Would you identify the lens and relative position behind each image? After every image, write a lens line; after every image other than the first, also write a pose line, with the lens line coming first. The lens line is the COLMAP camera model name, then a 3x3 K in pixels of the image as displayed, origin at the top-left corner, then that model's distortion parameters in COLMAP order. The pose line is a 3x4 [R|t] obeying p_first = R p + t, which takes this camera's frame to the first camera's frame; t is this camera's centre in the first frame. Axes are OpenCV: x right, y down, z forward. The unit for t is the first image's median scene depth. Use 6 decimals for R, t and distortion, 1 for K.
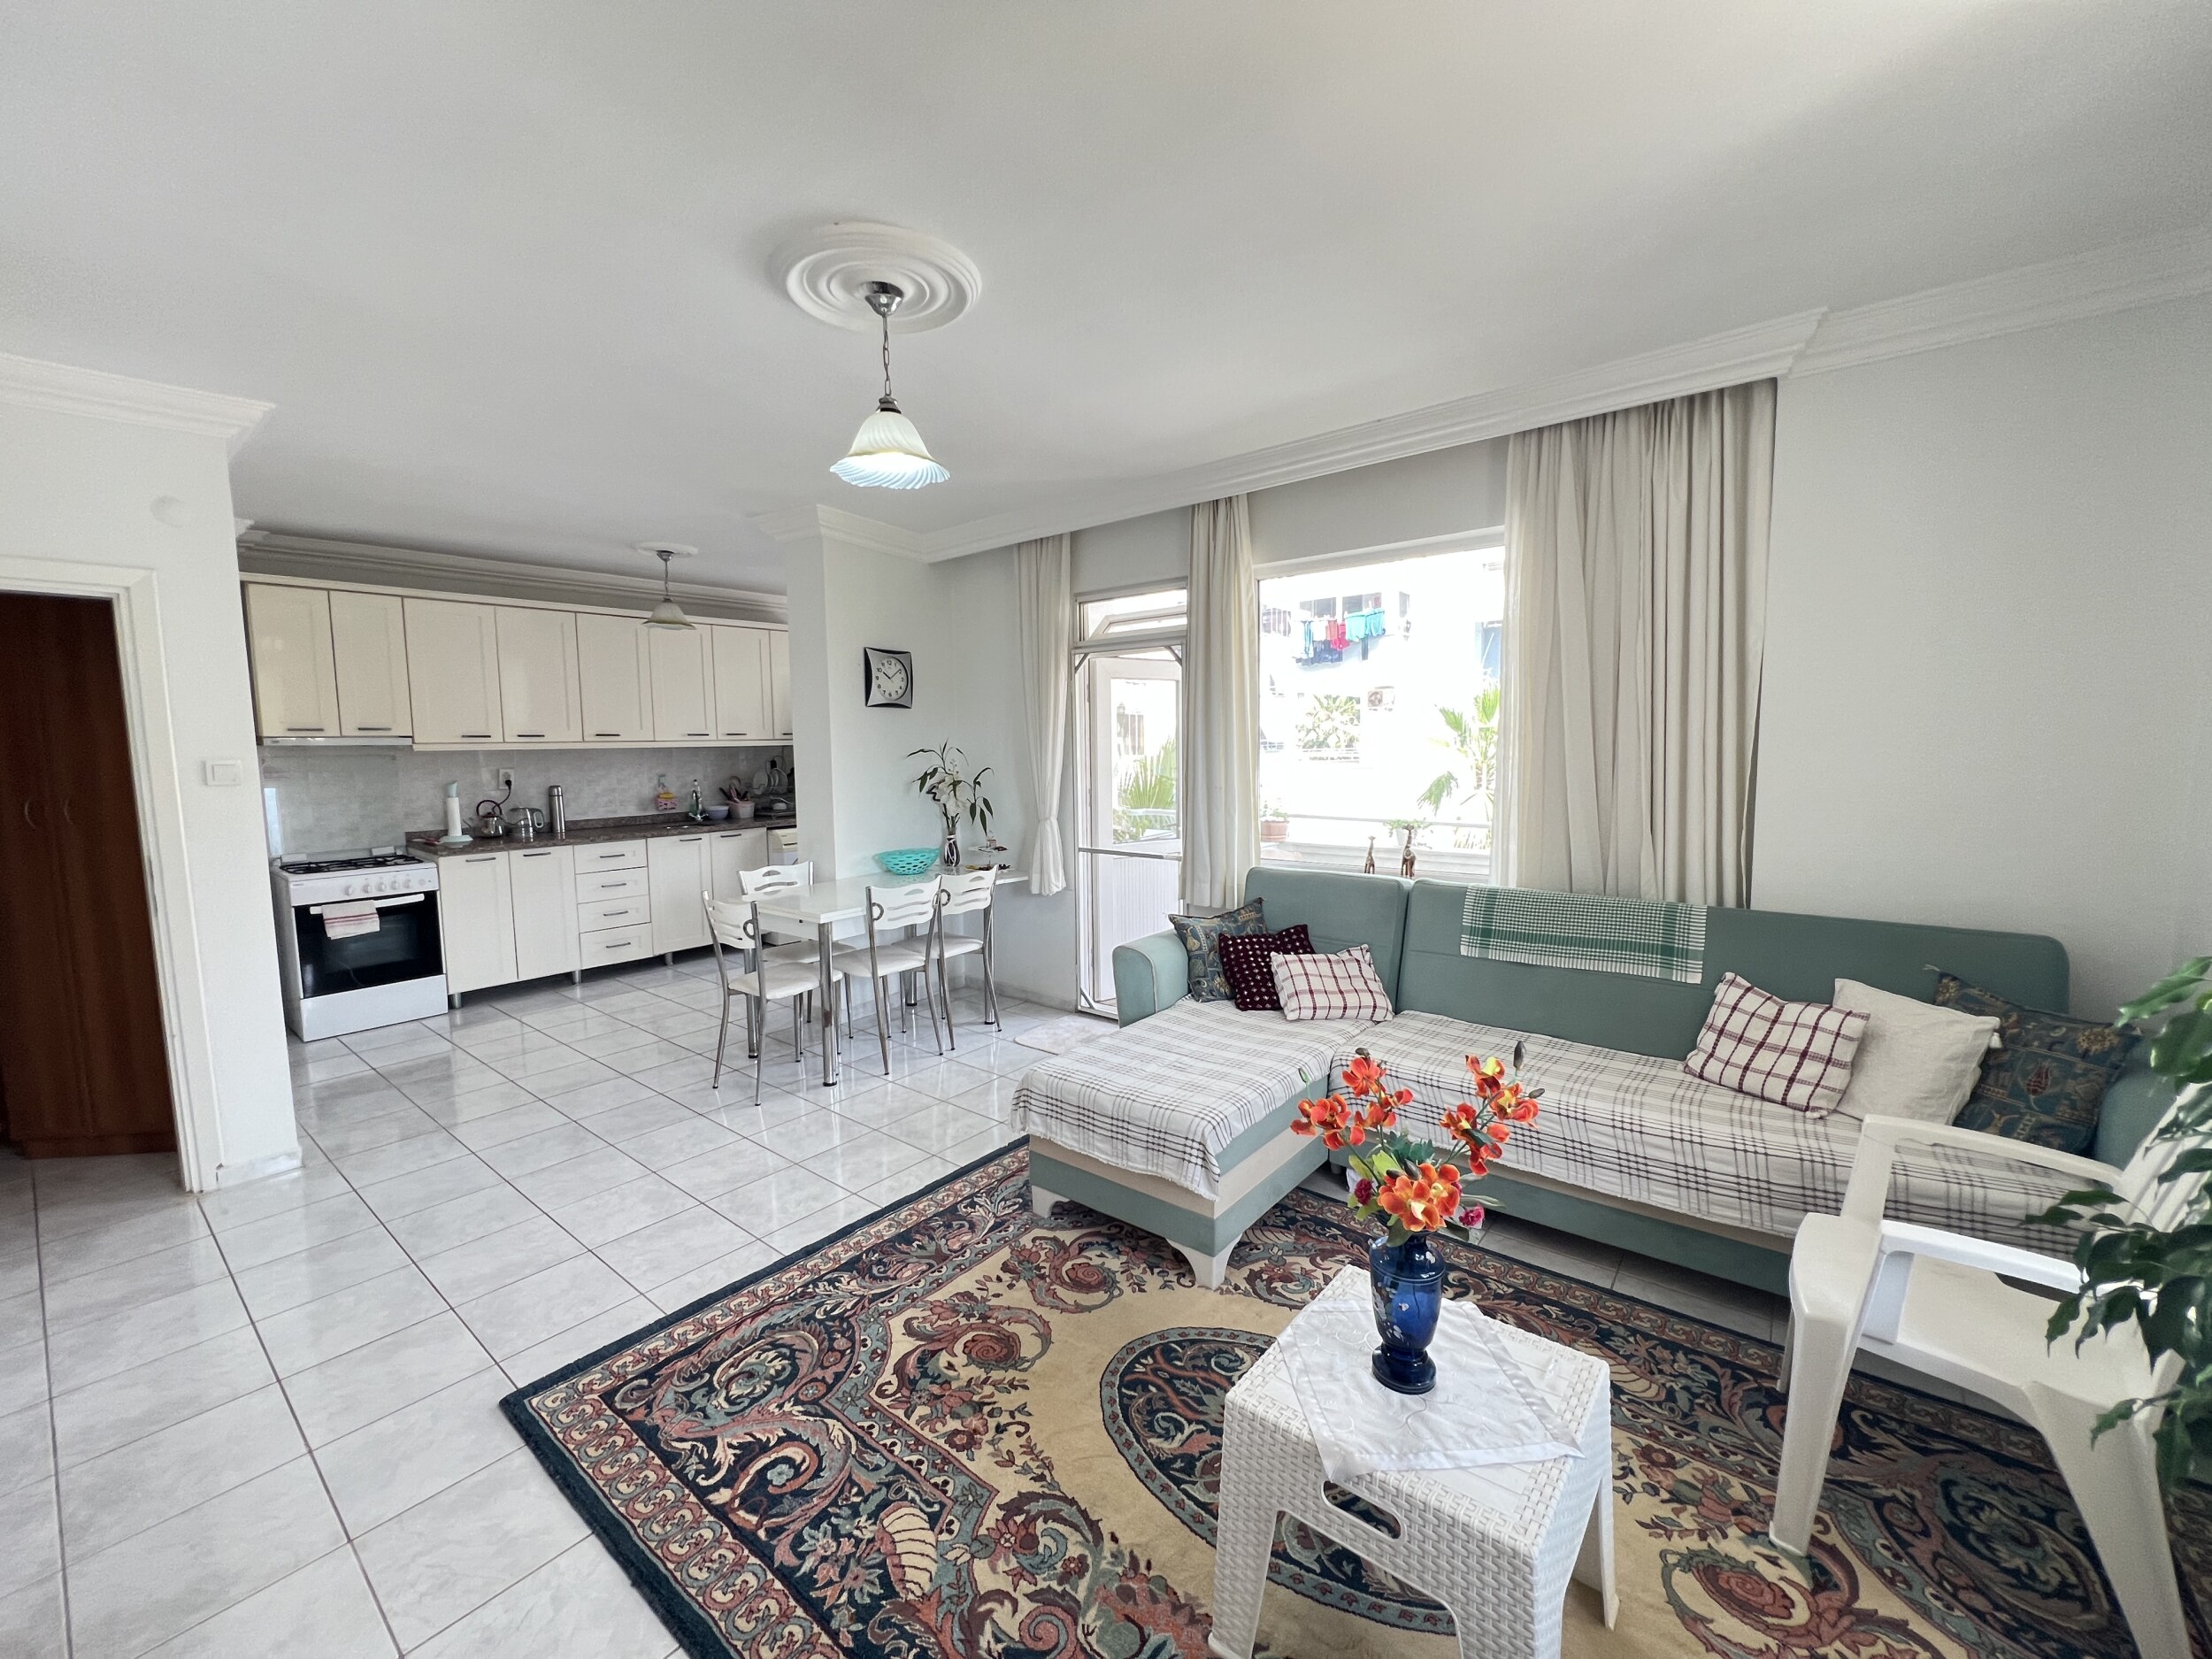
lens RADIAL K [[869.3, 0, 1078.7], [0, 869.3, 827.9], [0, 0, 1]] dist [-0.001397, -0.000163]
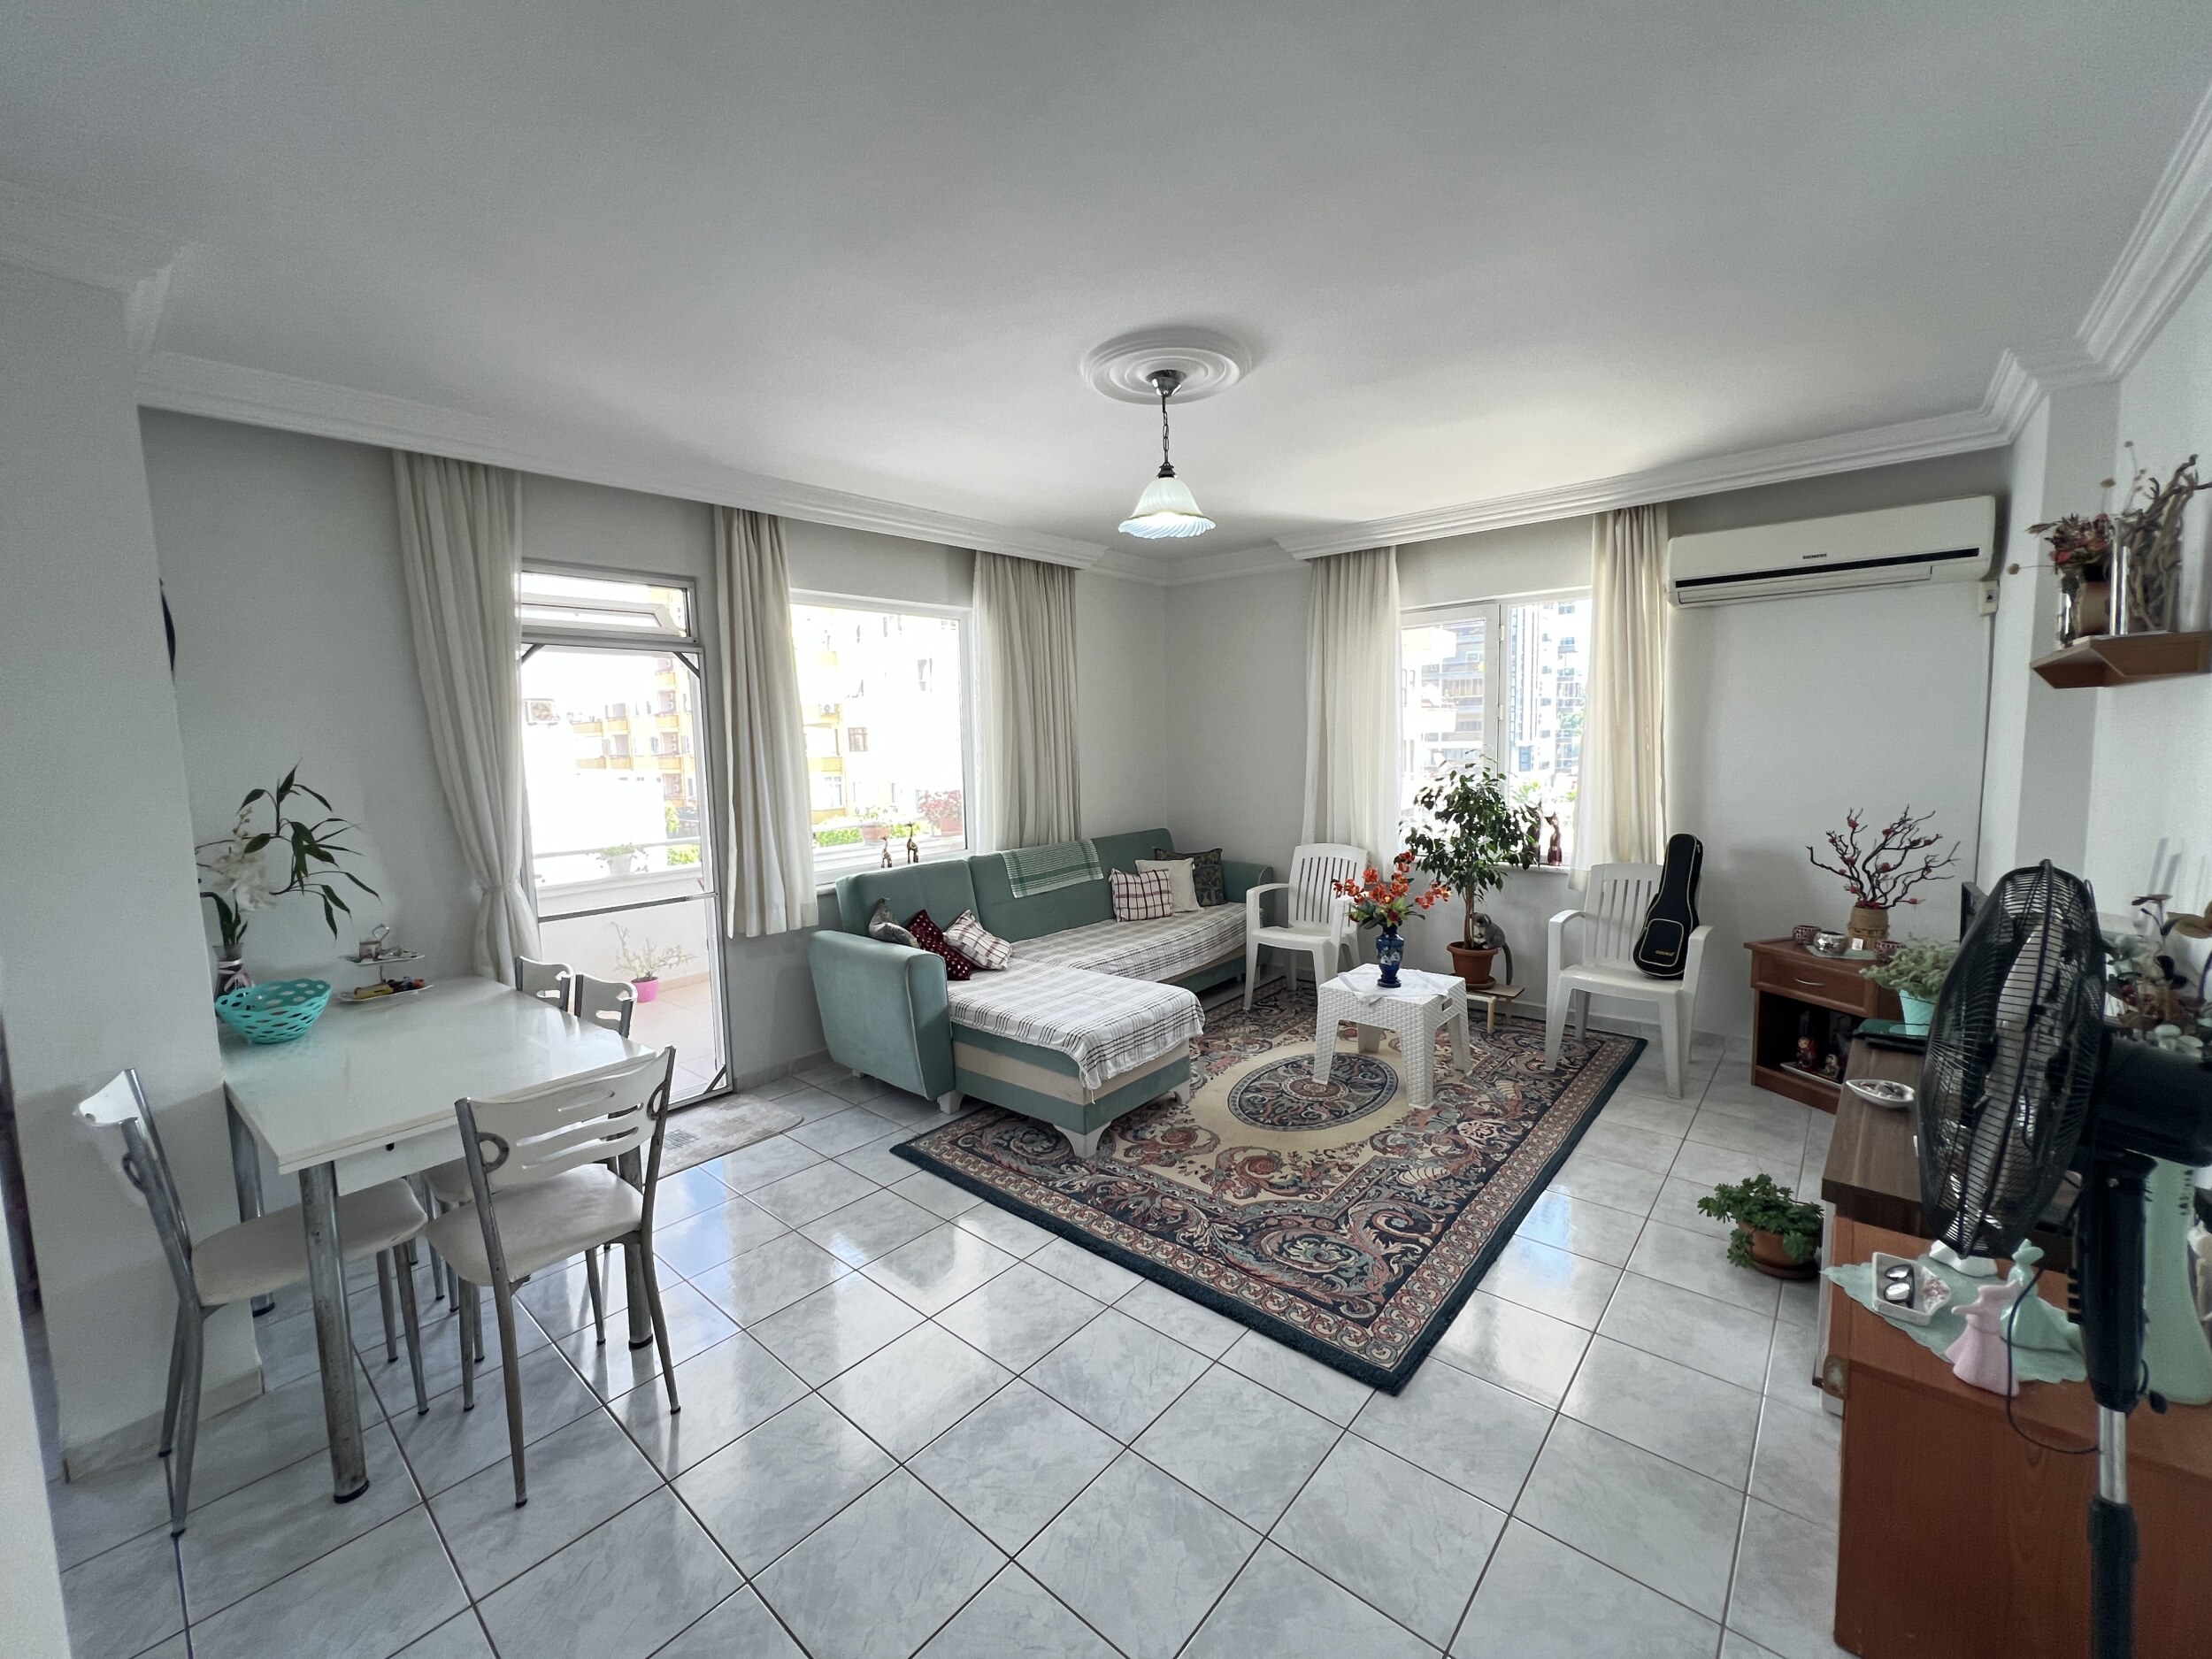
lens RADIAL K [[890.6, 0, 1099.4], [0, 890.6, 825.4], [0, 0, 1]] dist [-0.002678, -0.000041]
pose [[0.038236, -0.082488, 0.995858, -1.107036], [0.125532, 0.989089, 0.077107, -0.079071], [-0.991352, 0.122064, 0.048174, 0.808835]]
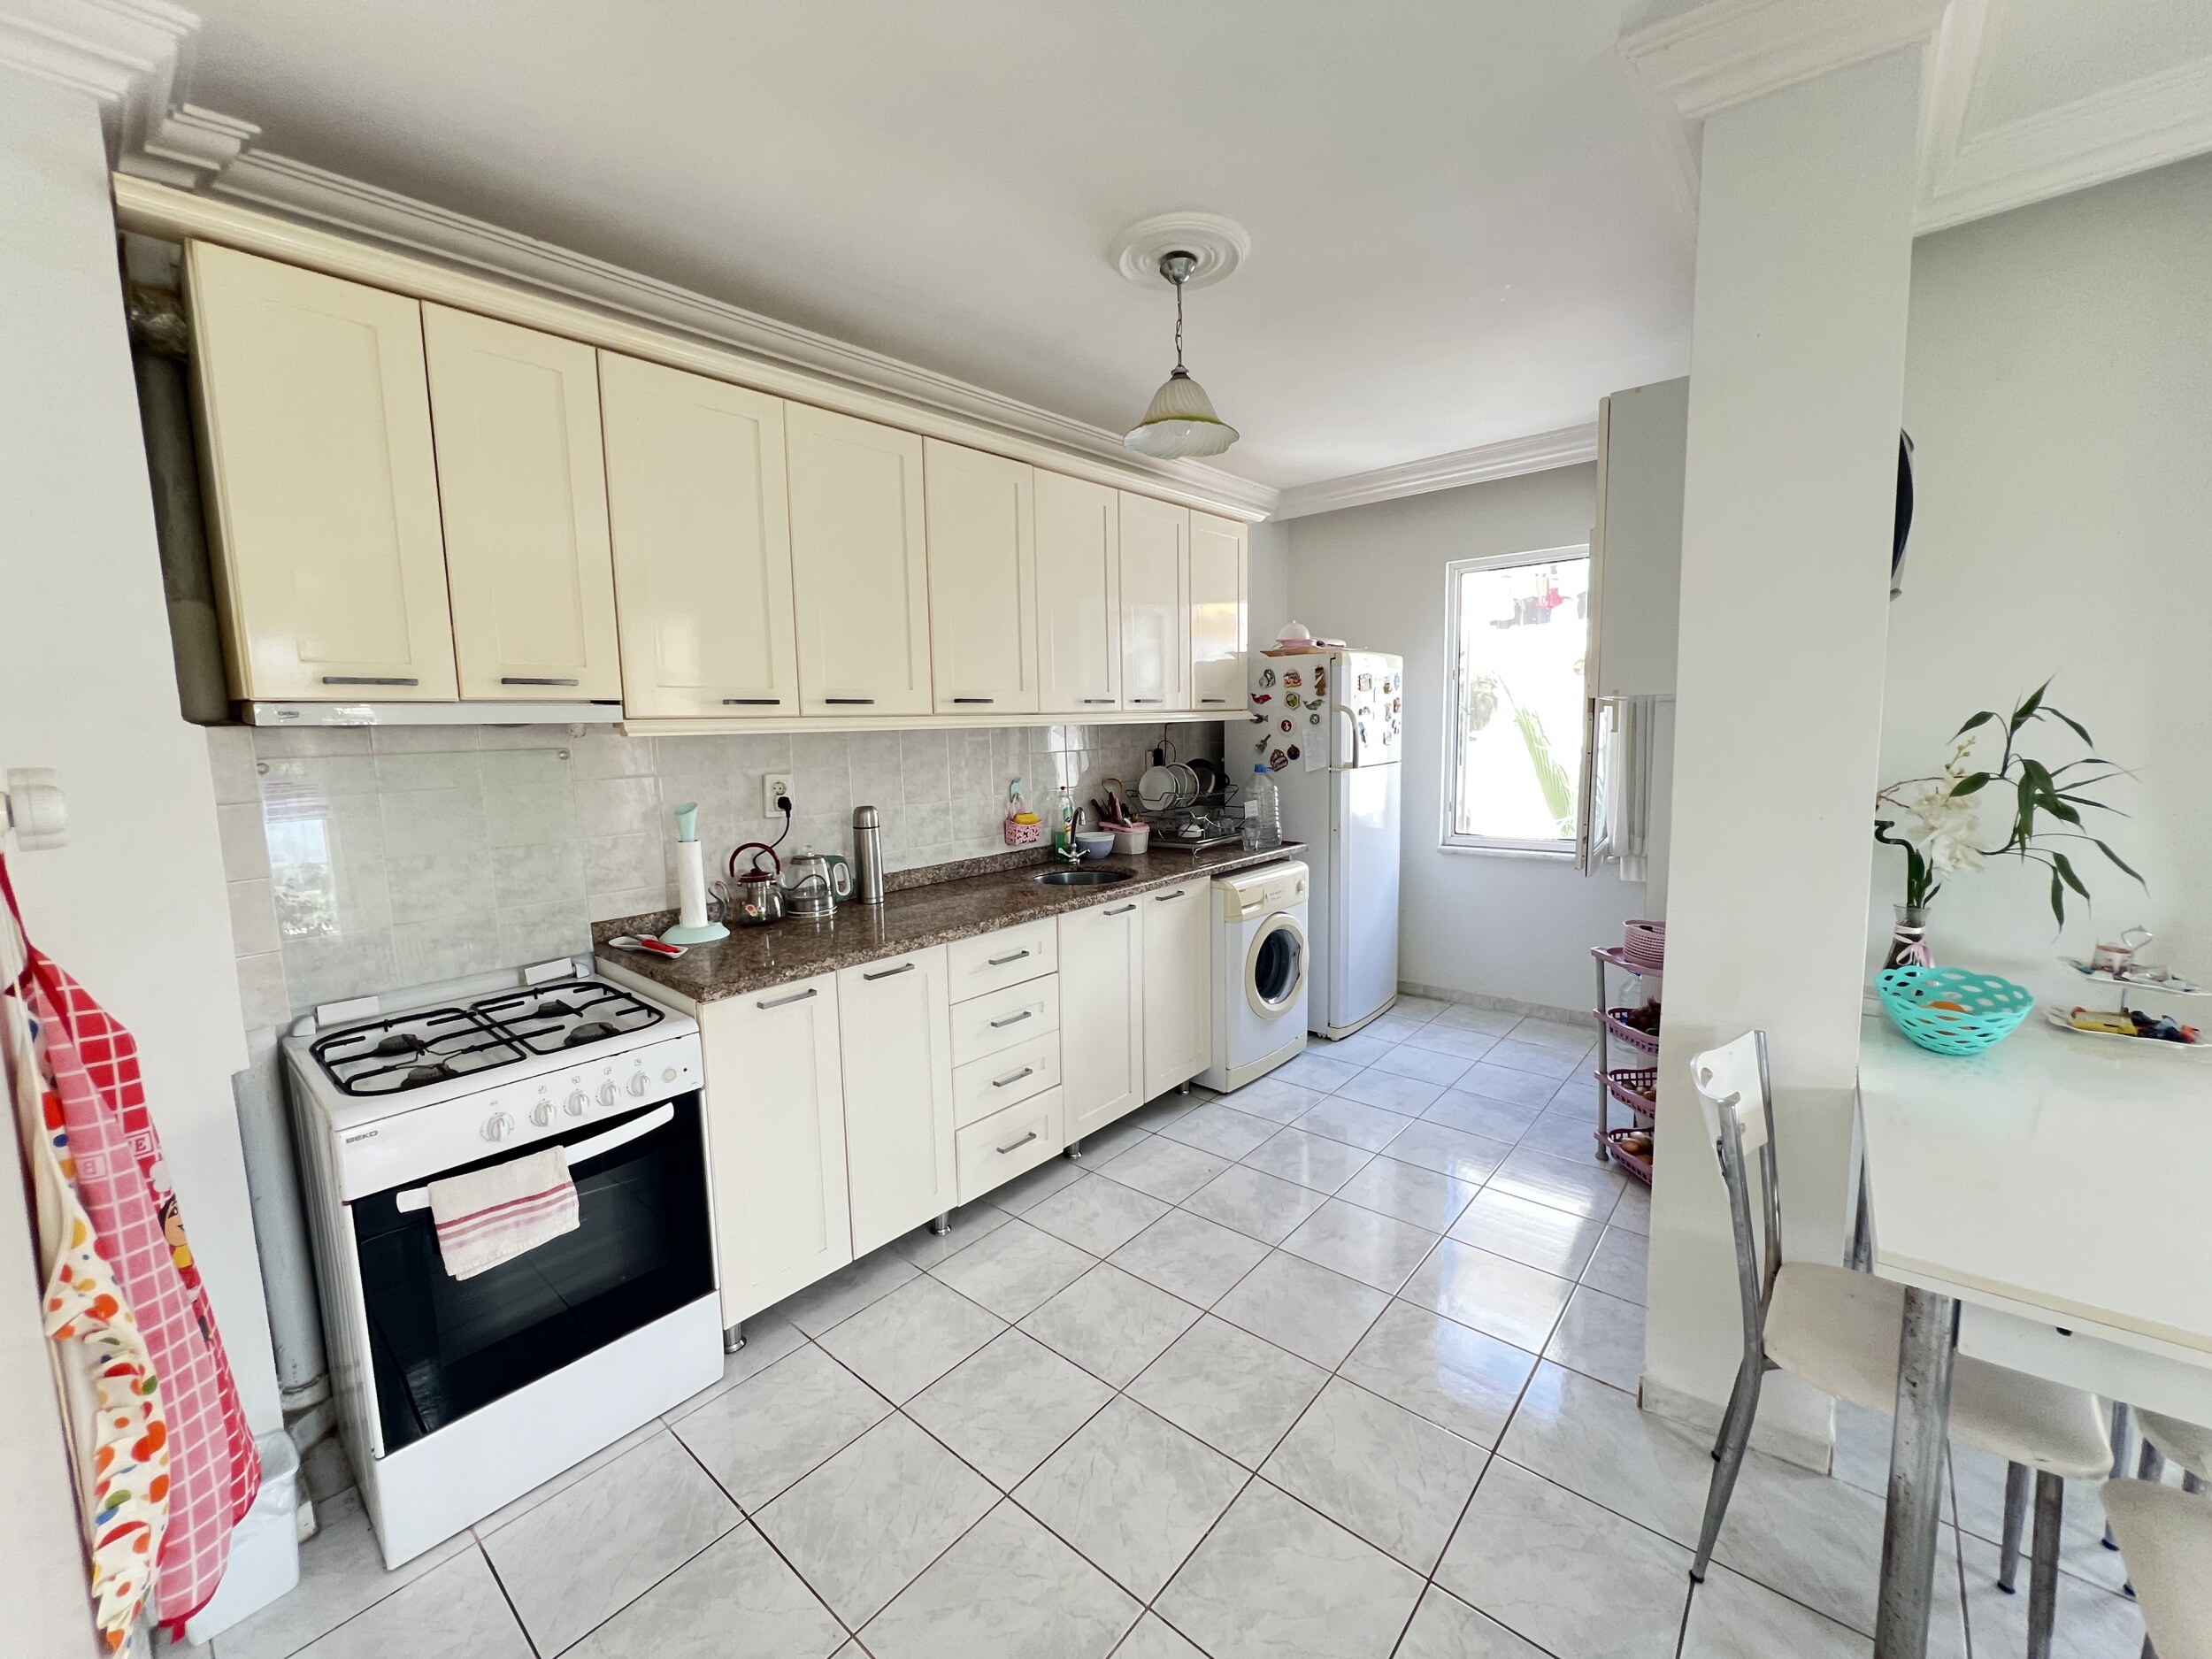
lens RADIAL K [[890.6, 0, 1099.4], [0, 890.6, 825.4], [0, 0, 1]] dist [-0.002678, -0.000041]
pose [[0.999464, -0.010978, -0.030850, -0.897584], [0.011349, 0.999865, 0.011872, -0.083505], [0.030715, -0.012216, 0.999454, 0.994335]]
